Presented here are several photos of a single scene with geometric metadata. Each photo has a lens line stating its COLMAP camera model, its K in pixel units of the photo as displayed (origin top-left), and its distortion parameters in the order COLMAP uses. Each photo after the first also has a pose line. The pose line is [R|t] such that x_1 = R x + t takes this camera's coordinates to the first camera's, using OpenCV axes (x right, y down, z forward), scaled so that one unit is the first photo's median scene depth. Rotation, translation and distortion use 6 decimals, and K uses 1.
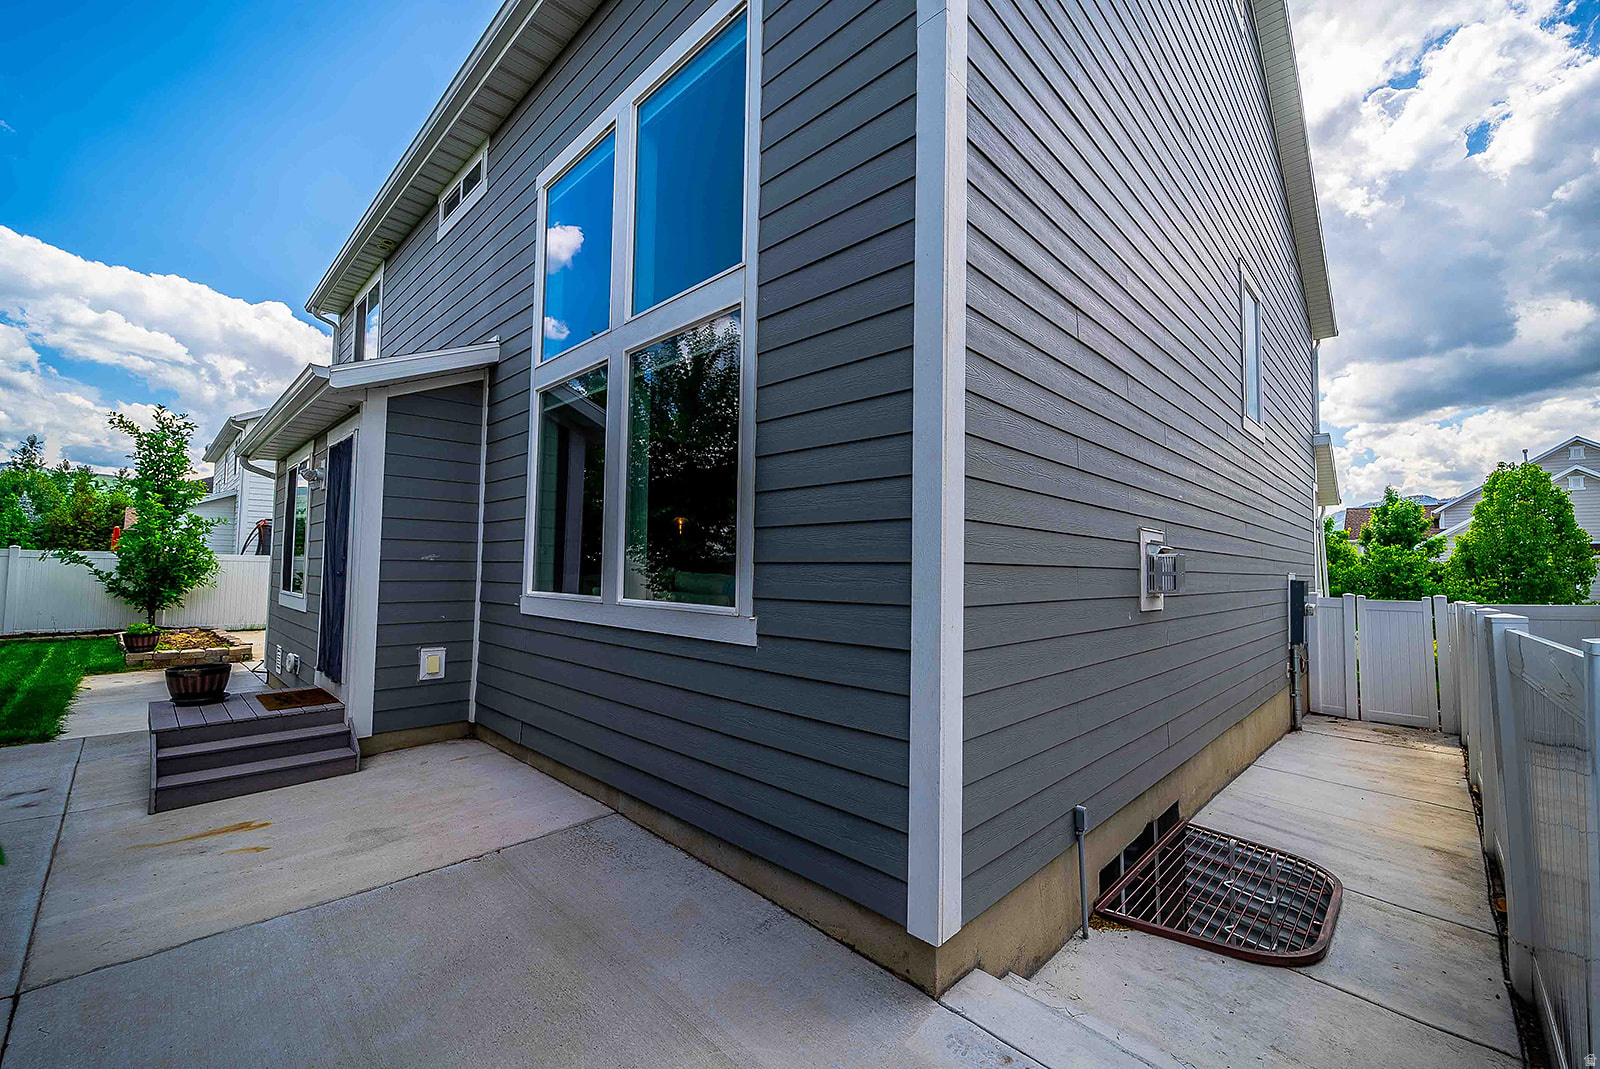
lens RADIAL K [[655.4, 0, 800.5], [0, 655.4, 513.7], [0, 0, 1]] dist [0.003794, -0.002372]
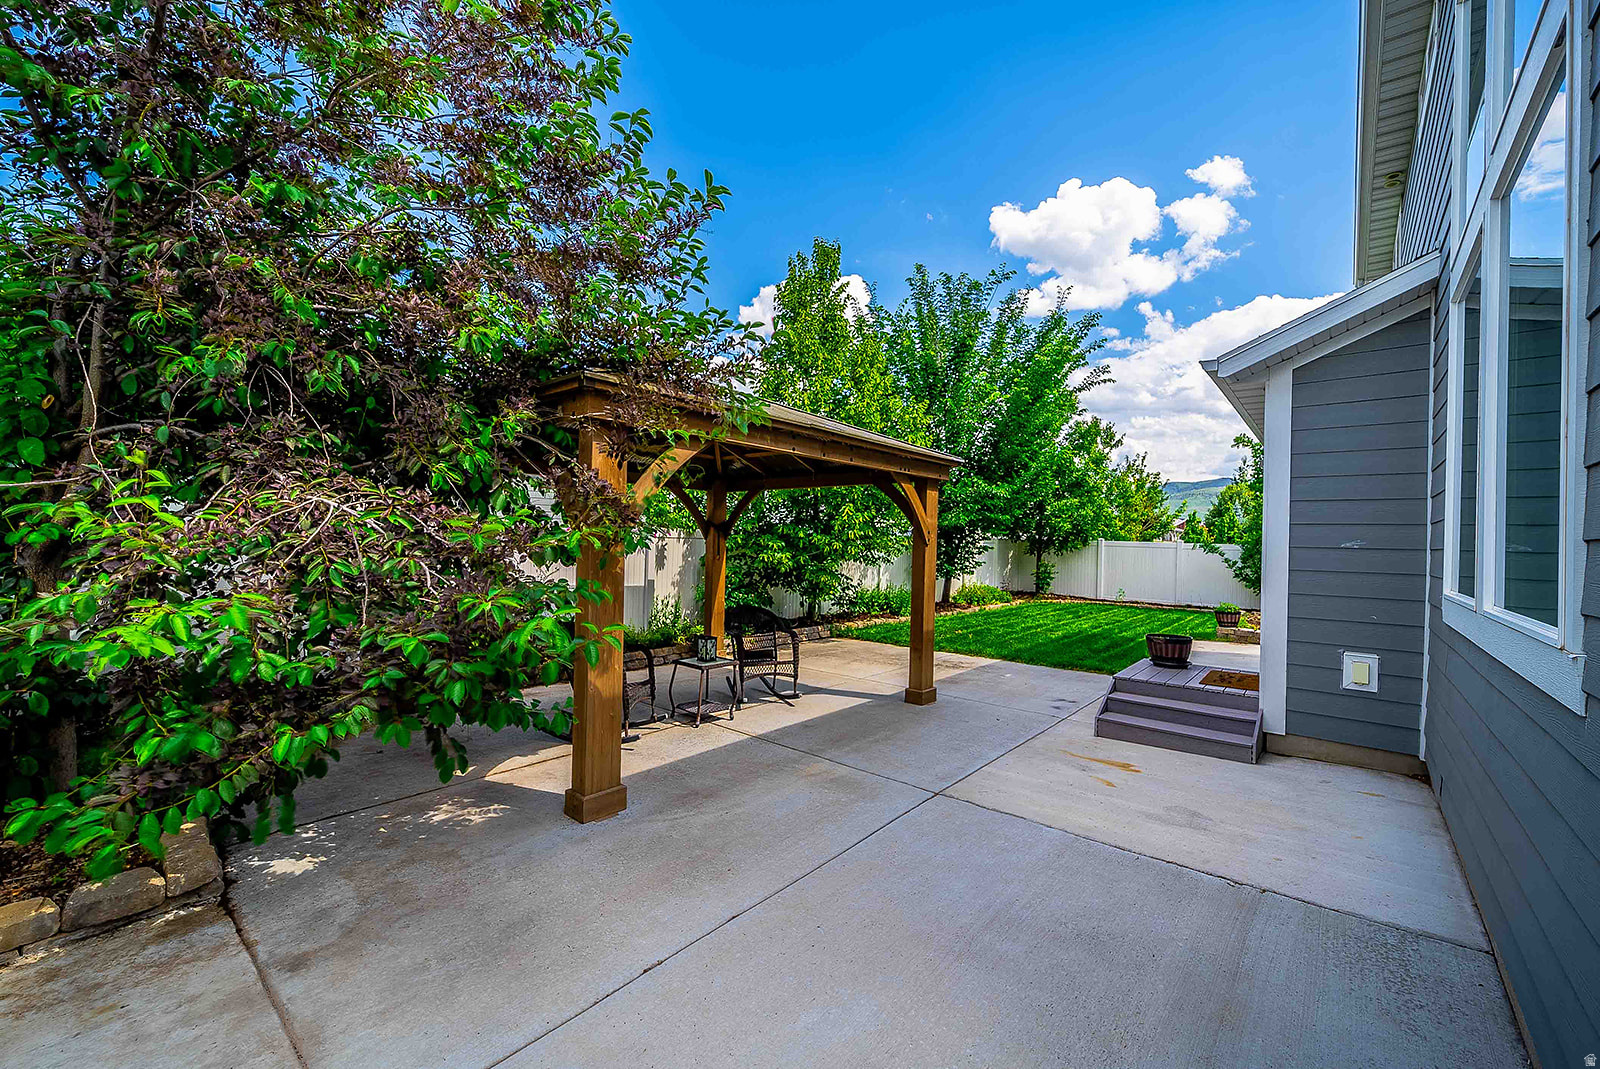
lens RADIAL K [[655.4, 0, 800.5], [0, 655.4, 513.7], [0, 0, 1]] dist [0.003794, -0.002372]
pose [[0.052878, -0.052336, -0.997229, 0.266793], [0.057644, 0.997121, -0.049273, 0.033087], [0.996936, -0.054878, 0.055742, 0.290796]]
